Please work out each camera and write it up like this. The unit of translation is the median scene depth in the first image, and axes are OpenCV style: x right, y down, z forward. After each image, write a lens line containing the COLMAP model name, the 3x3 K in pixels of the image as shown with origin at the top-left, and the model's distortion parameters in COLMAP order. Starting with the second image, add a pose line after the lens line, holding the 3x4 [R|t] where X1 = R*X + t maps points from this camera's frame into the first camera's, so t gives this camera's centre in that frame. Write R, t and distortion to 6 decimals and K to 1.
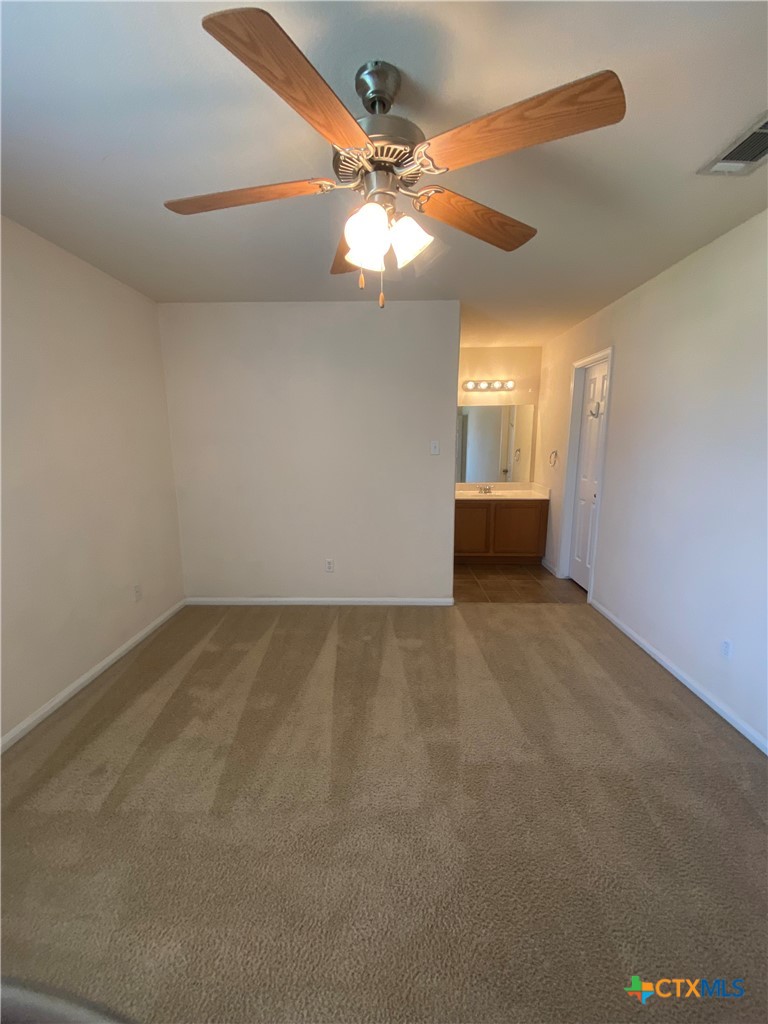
lens RADIAL K [[415.6, 0, 385.9], [0, 415.6, 511.0], [0, 0, 1]] dist [0.056156, -0.046683]
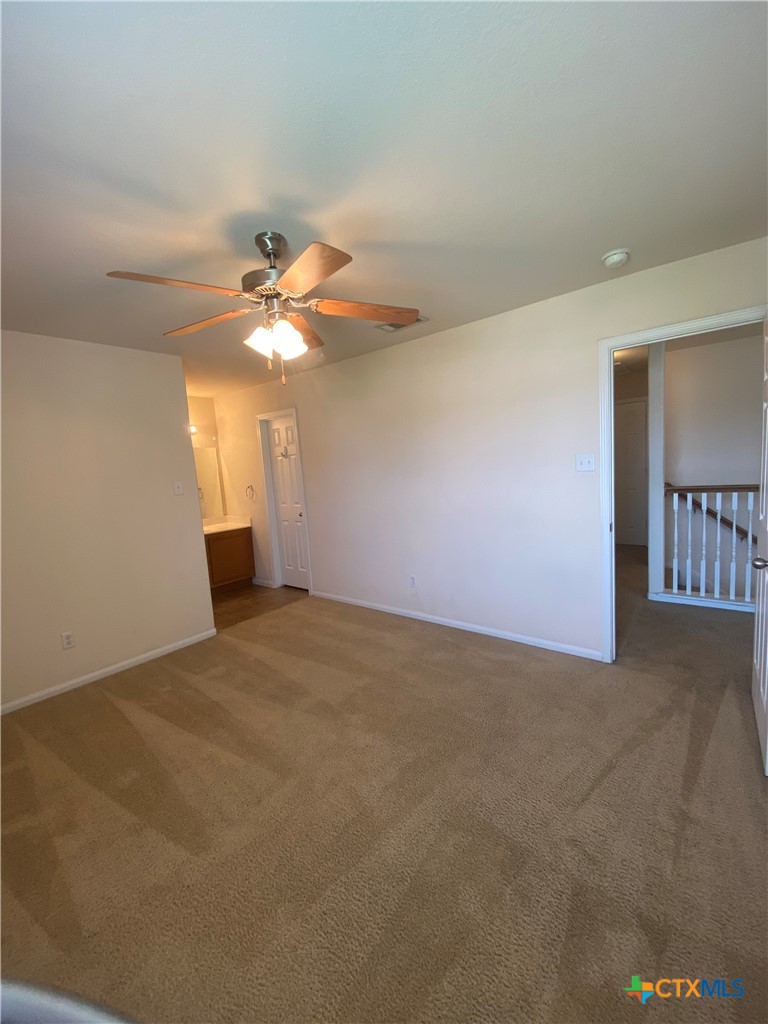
lens RADIAL K [[415.6, 0, 385.9], [0, 415.6, 511.0], [0, 0, 1]] dist [0.056156, -0.046683]
pose [[0.612226, -0.124653, 0.780795, -0.457187], [0.198413, 0.980118, 0.000898, 0.005278], [-0.765383, 0.154370, 0.624787, -0.051214]]
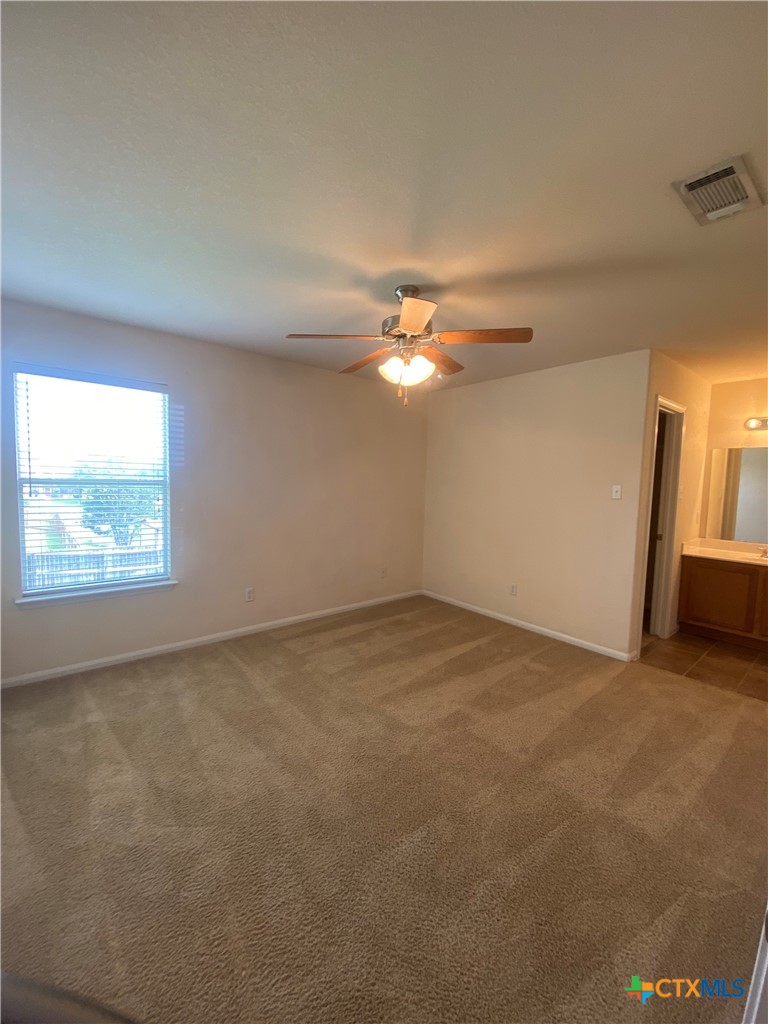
lens RADIAL K [[415.6, 0, 385.9], [0, 415.6, 511.0], [0, 0, 1]] dist [0.056156, -0.046683]
pose [[0.655853, 0.077411, -0.750909, 0.604568], [-0.156024, 0.987150, -0.034509, 0.014248], [0.738588, 0.139792, 0.659504, -0.077922]]
